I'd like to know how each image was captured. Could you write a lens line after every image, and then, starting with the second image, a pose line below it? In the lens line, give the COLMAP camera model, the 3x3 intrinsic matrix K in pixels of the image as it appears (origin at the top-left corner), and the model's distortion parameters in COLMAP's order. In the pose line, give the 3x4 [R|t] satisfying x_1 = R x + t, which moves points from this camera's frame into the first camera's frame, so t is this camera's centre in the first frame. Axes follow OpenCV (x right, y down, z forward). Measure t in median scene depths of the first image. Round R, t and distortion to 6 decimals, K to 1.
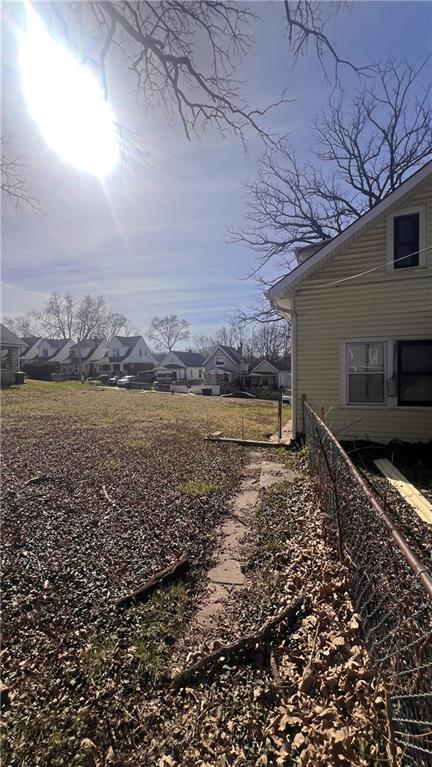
lens RADIAL K [[298.2, 0, 218.0], [0, 298.2, 382.6], [0, 0, 1]] dist [-0.000005, -0.000003]
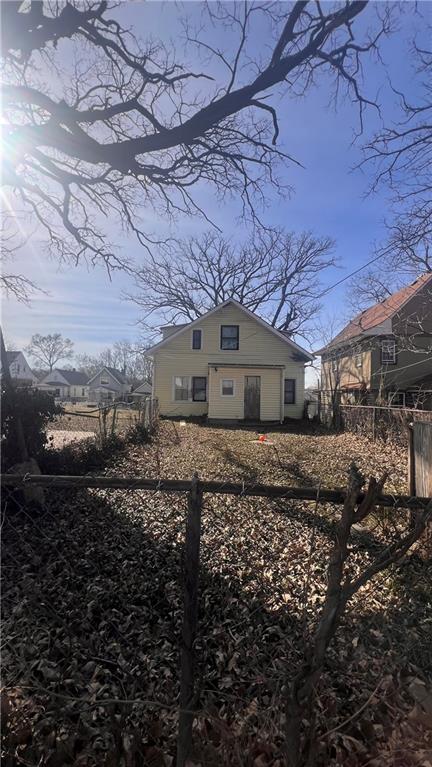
lens RADIAL K [[312.8, 0, 218.9], [0, 312.8, 382.1], [0, 0, 1]] dist [0.000110, -0.000022]
pose [[0.928513, 0.049386, 0.368002, -0.023368], [-0.020650, 0.996449, -0.081621, 0.015428], [-0.370726, 0.068187, 0.926236, -0.196926]]
